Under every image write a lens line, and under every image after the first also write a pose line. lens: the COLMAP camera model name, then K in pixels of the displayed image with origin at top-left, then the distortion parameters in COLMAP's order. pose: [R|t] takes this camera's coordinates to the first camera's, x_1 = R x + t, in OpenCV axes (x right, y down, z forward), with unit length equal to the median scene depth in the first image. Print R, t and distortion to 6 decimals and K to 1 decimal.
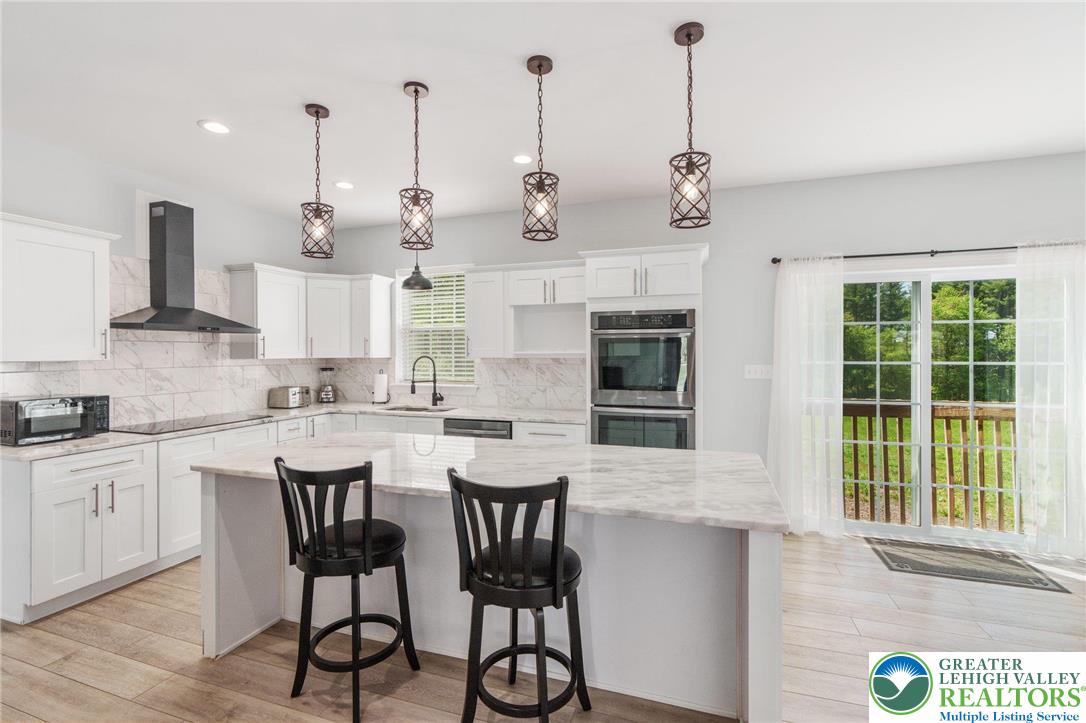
lens RADIAL K [[493.2, 0, 534.5], [0, 493.2, 364.2], [0, 0, 1]] dist [-0.018835, -0.000309]
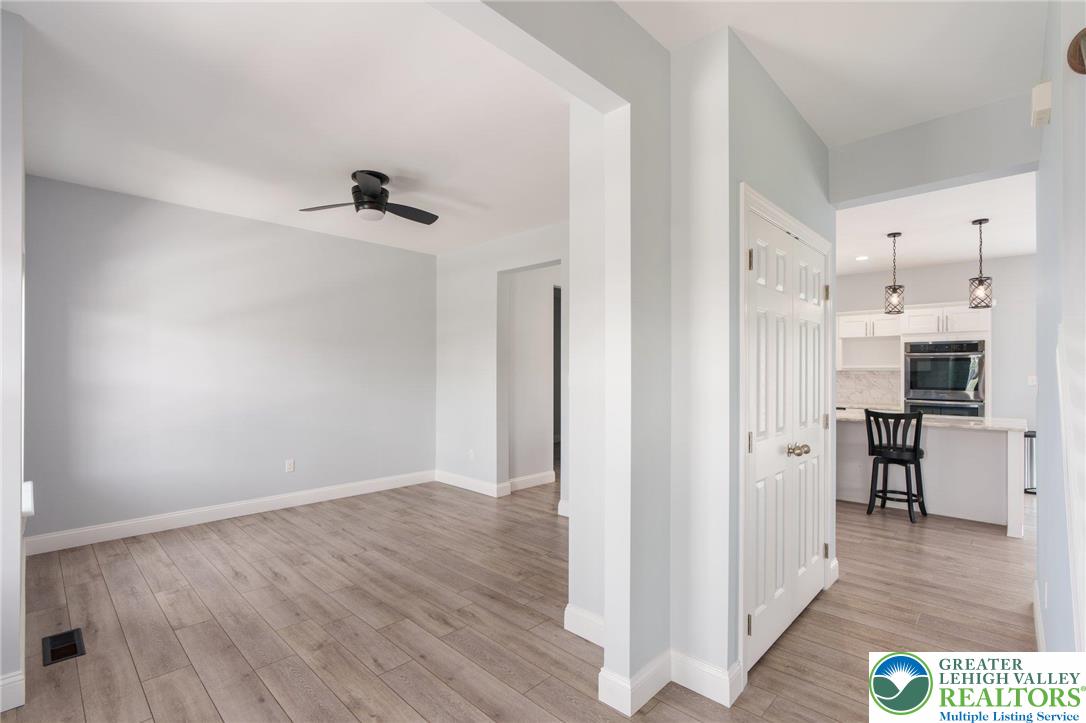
lens RADIAL K [[493.2, 0, 534.5], [0, 493.2, 364.2], [0, 0, 1]] dist [-0.018835, -0.000309]
pose [[0.905608, 0.012636, -0.423928, -0.309495], [-0.026771, 0.999266, -0.027404, 0.044186], [0.423271, 0.036166, 0.905281, -0.981239]]
